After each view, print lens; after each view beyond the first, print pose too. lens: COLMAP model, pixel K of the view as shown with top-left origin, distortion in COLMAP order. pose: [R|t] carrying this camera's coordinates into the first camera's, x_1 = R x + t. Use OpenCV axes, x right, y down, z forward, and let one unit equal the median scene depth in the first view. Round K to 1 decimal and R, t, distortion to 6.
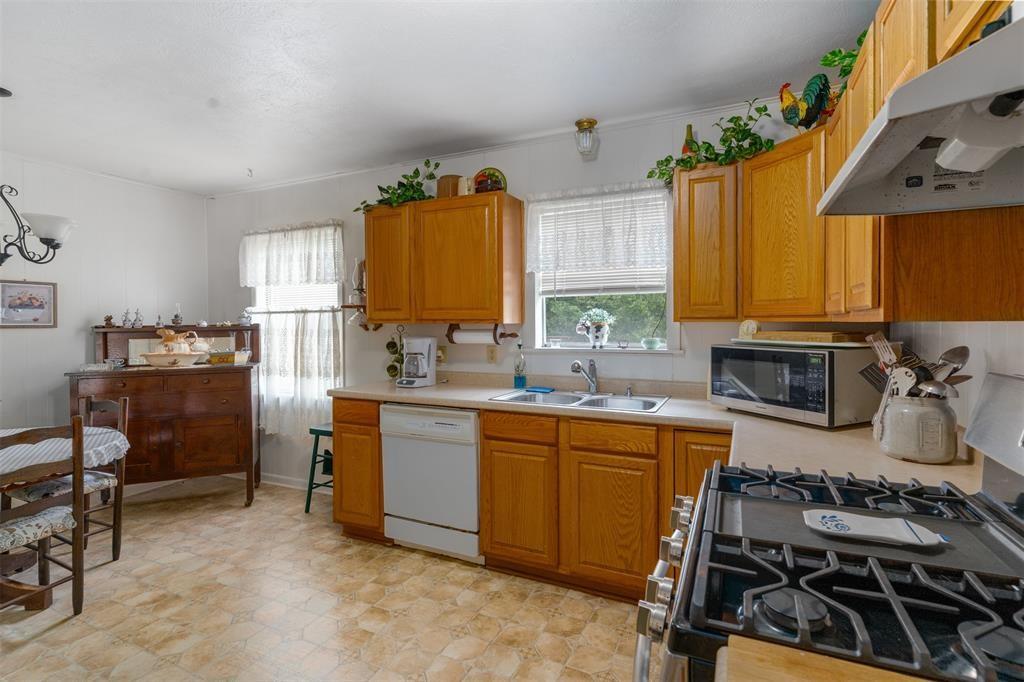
lens RADIAL K [[490.5, 0, 511.5], [0, 490.5, 326.1], [0, 0, 1]] dist [-0.000903, -0.000982]
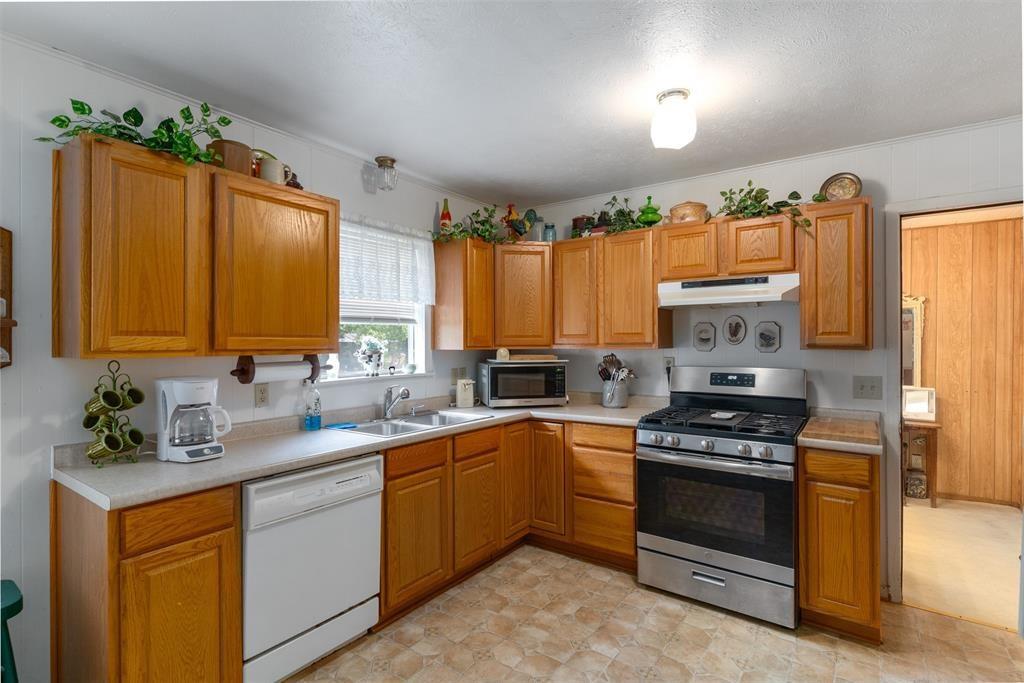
lens RADIAL K [[490.5, 0, 506.8], [0, 490.5, 338.8], [0, 0, 1]] dist [-0.000903, -0.000982]
pose [[0.191387, 0.013394, 0.981423, -0.776793], [0.016269, 0.999726, -0.016816, -0.011455], [-0.981380, 0.019185, 0.191117, 0.524132]]
